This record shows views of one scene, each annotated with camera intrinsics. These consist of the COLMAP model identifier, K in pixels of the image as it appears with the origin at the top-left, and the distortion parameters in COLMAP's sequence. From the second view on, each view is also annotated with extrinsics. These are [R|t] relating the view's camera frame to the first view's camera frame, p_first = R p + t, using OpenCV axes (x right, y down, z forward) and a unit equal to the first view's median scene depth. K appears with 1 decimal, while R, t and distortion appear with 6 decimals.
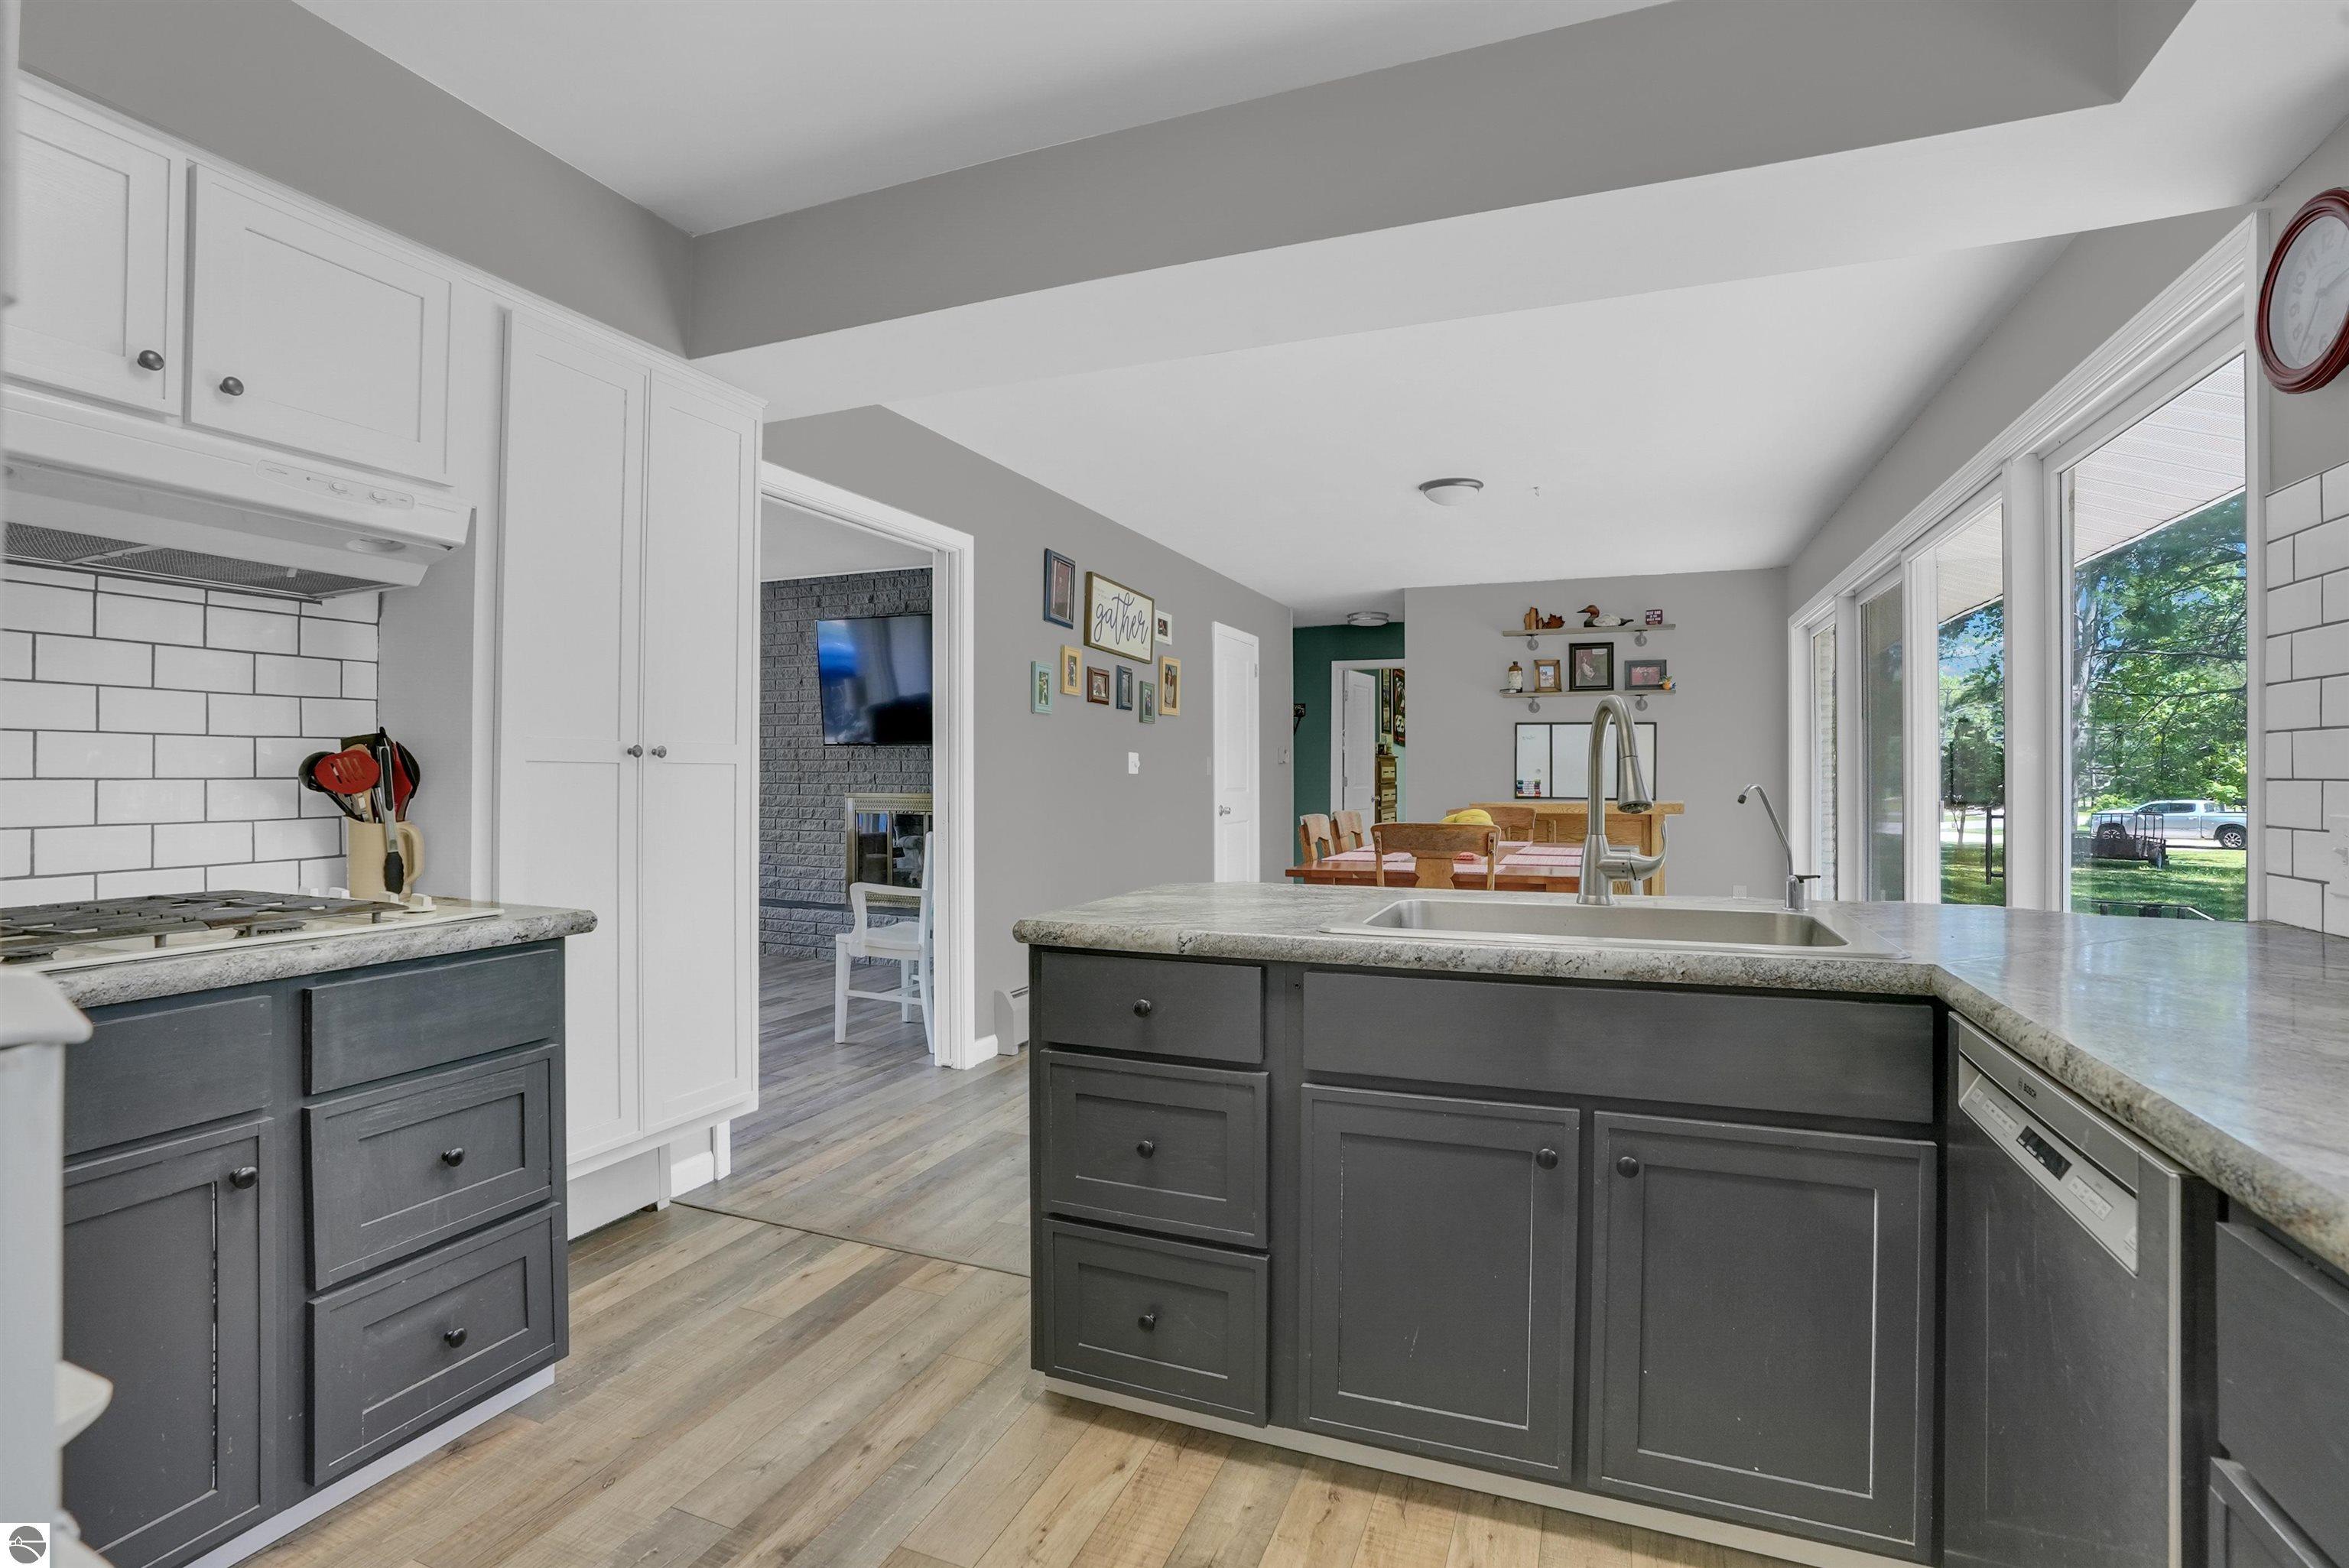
lens RADIAL K [[1104.7, 0, 1181.6], [0, 1104.7, 777.3], [0, 0, 1]] dist [-0.073841, 0.032435]
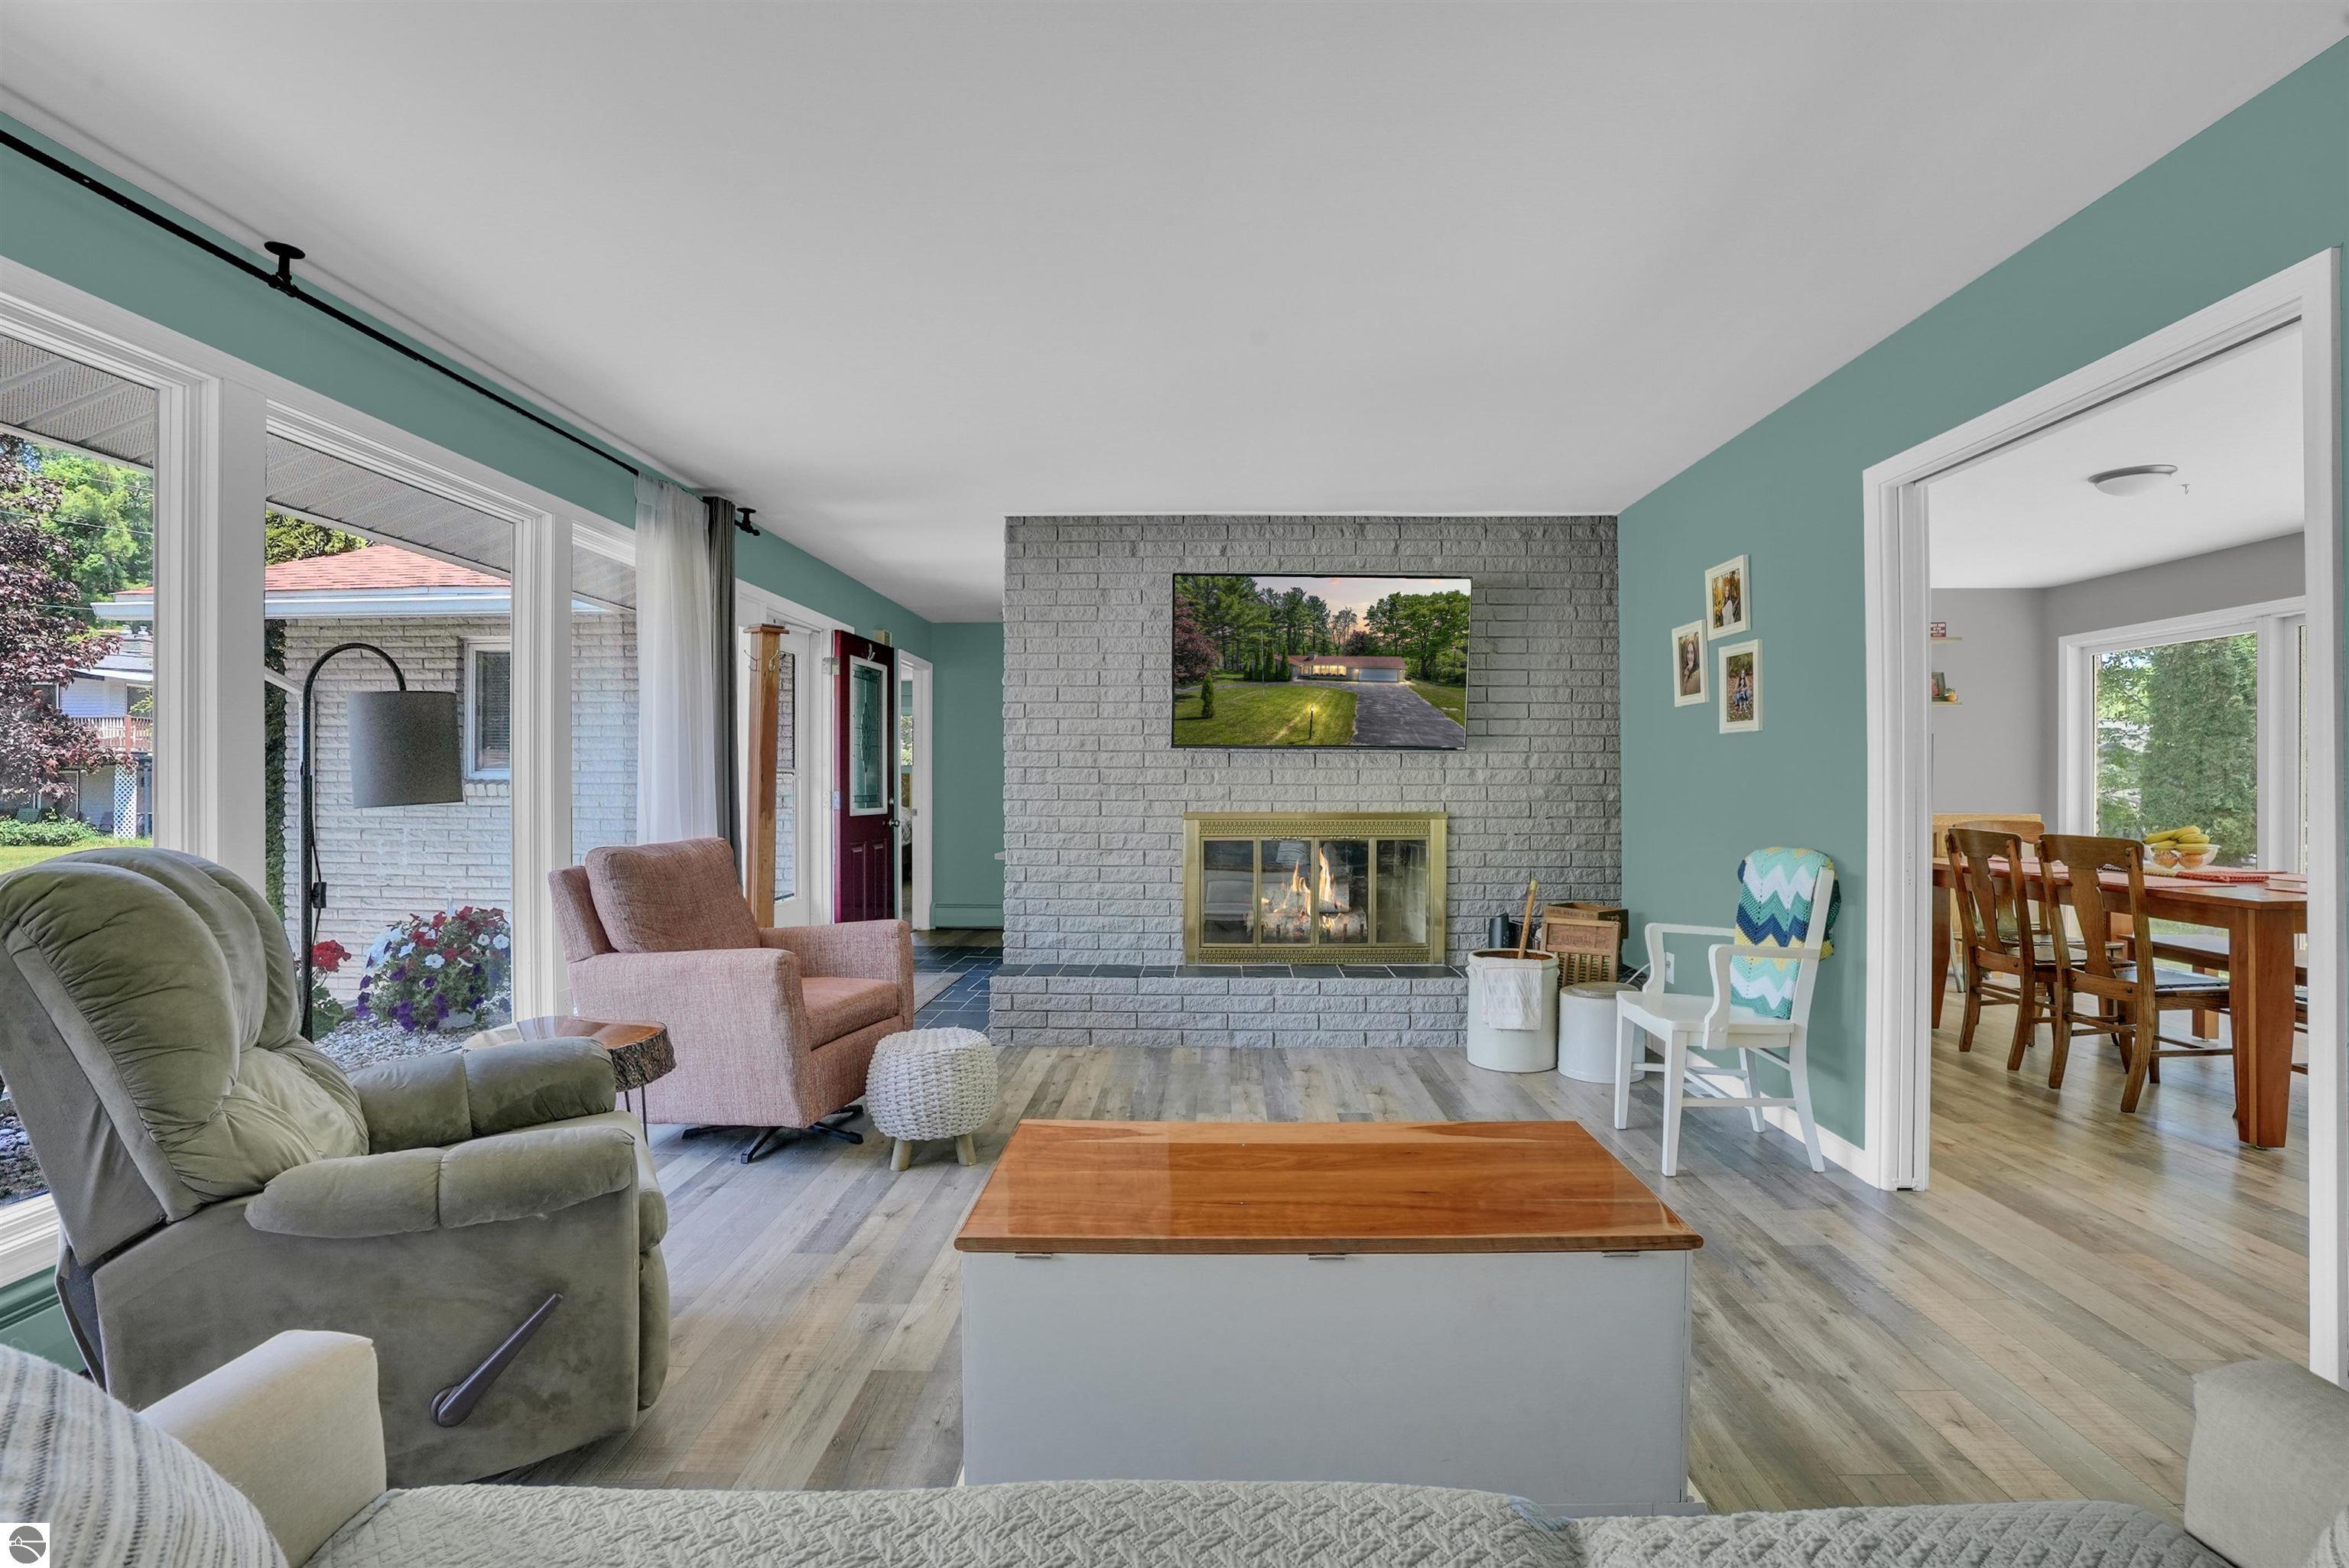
lens RADIAL K [[1104.7, 0, 1181.6], [0, 1104.7, 777.3], [0, 0, 1]] dist [-0.073841, 0.032435]
pose [[0.940740, -0.001538, 0.339126, -0.542070], [0.003960, 0.999971, -0.006448, -0.005055], [-0.339106, 0.007408, 0.940719, 0.303025]]
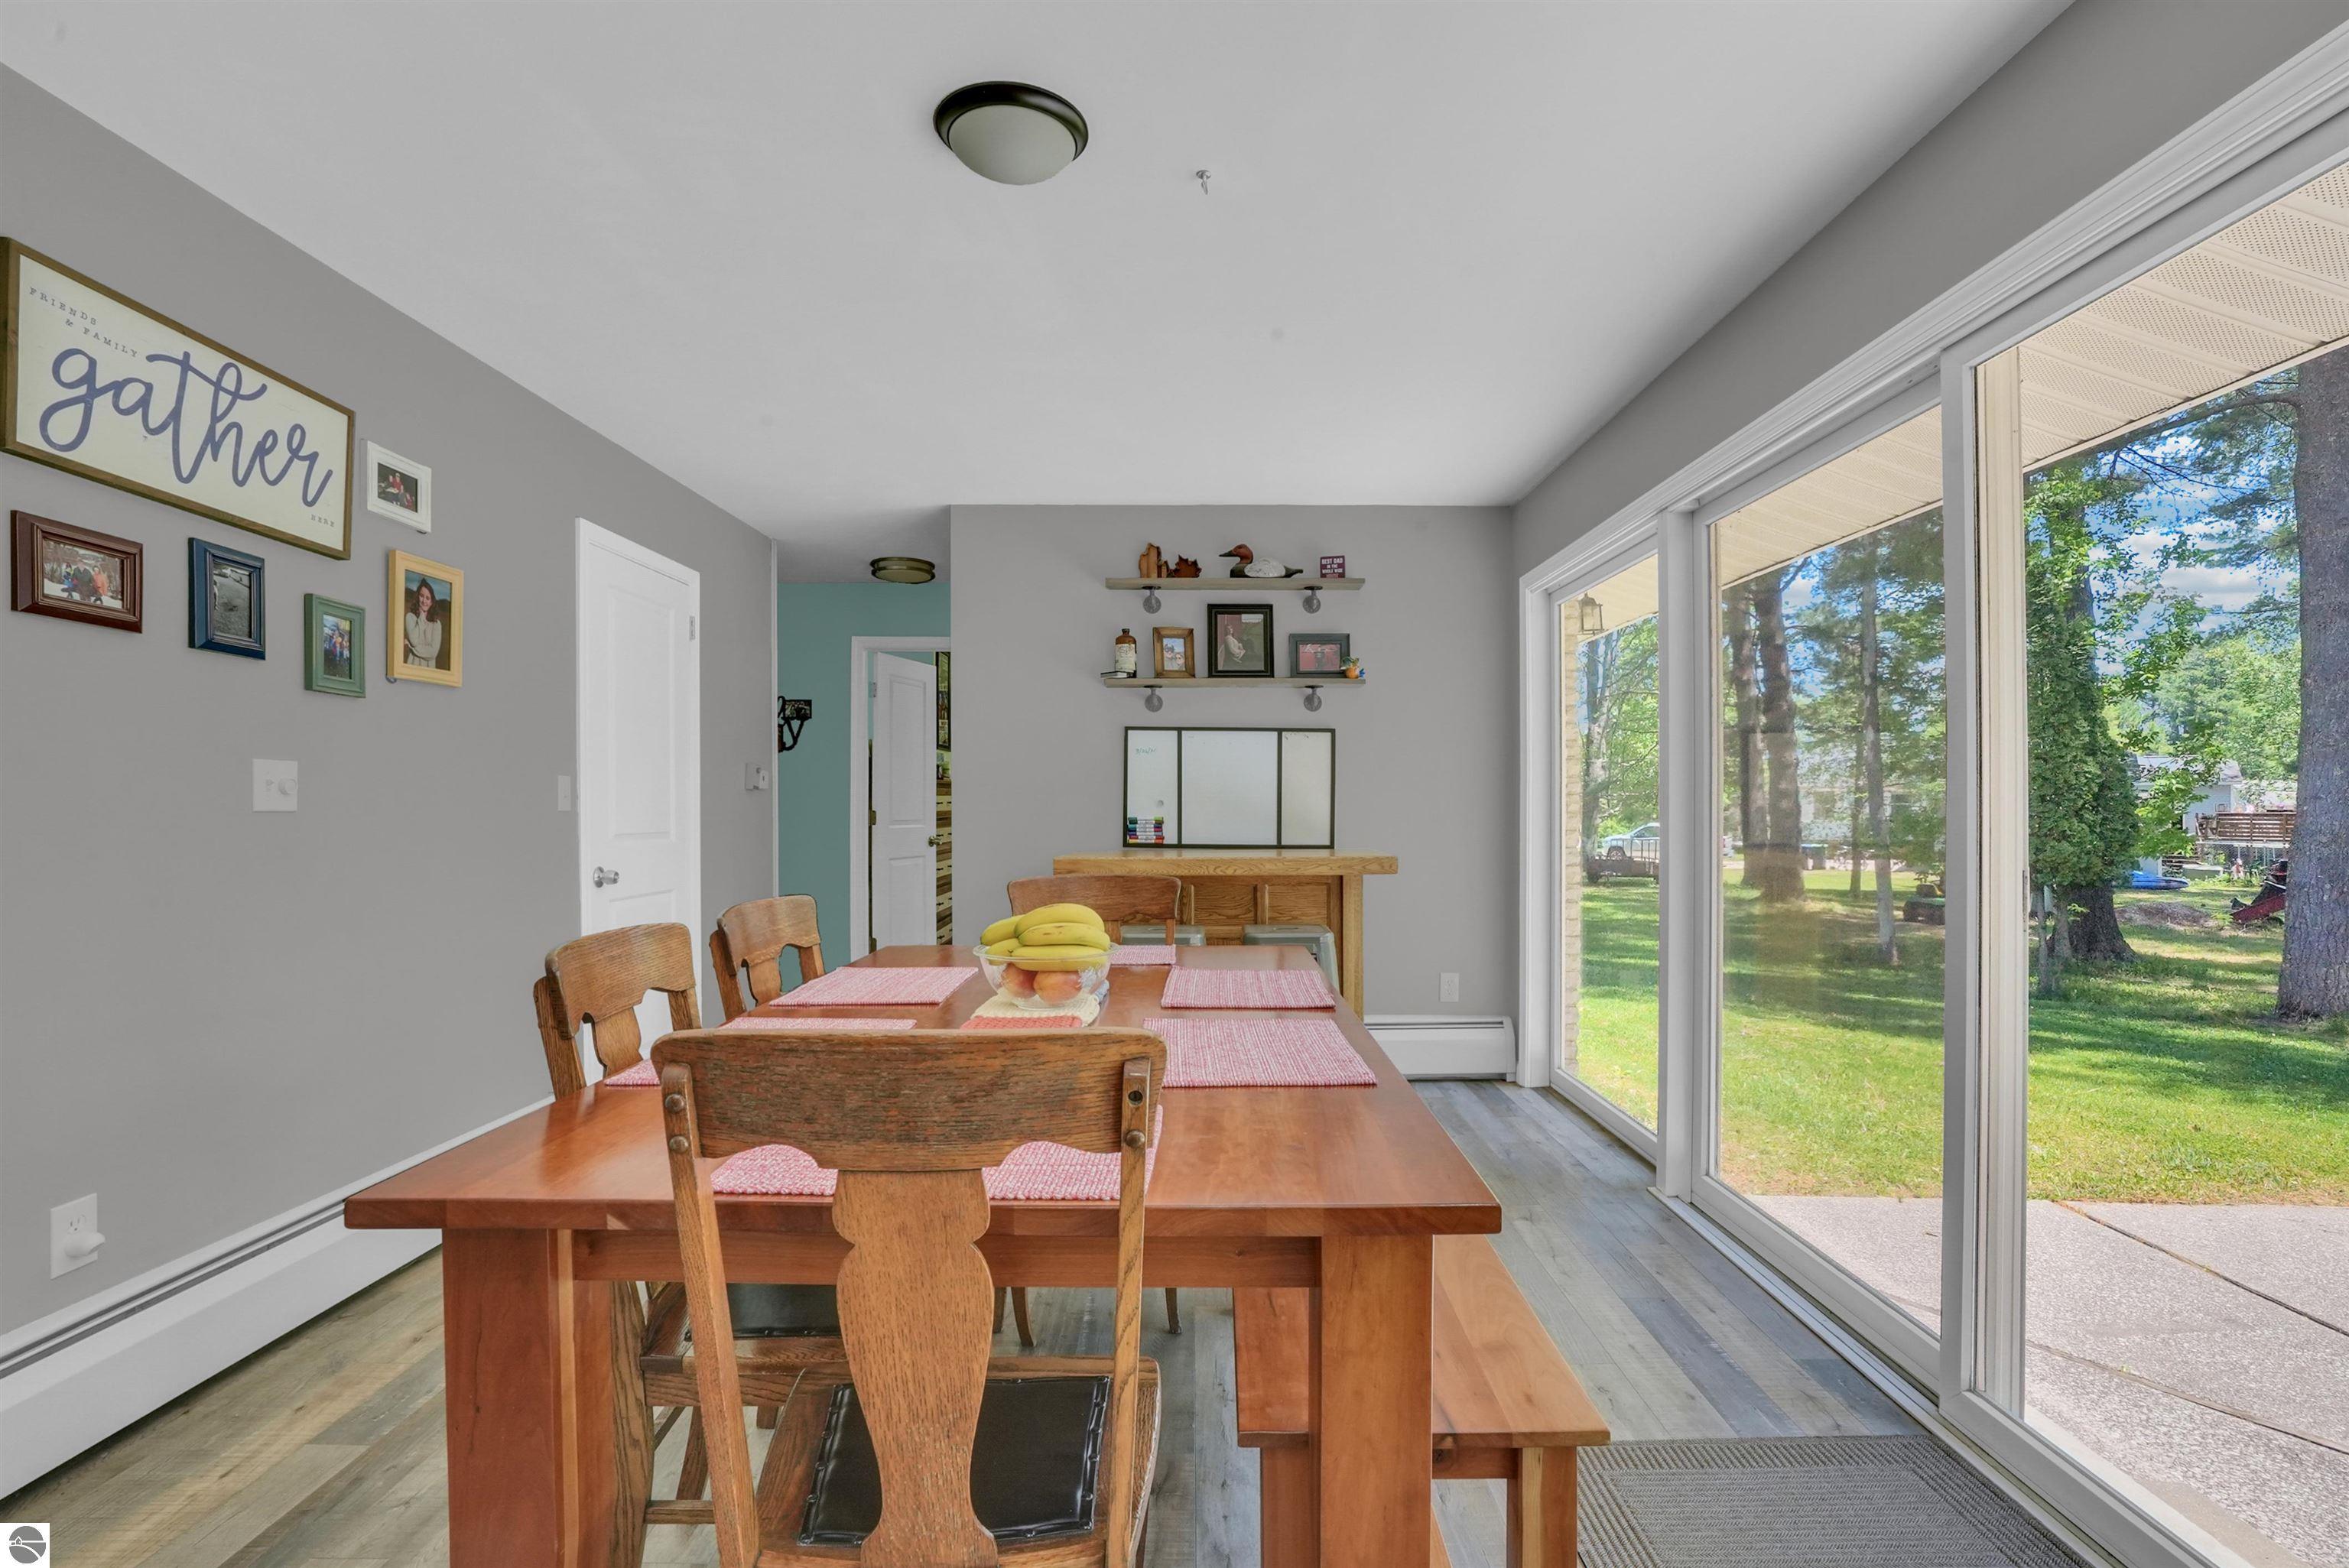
lens RADIAL K [[1102.8, 0, 1174.5], [0, 1102.8, 784.0], [0, 0, 1]] dist [-0.017191, 0.000161]
pose [[0.933978, 0.006948, 0.357263, 0.108807], [0.000668, 0.999775, -0.021190, -0.003357], [-0.357330, 0.020030, 0.933763, 0.414805]]
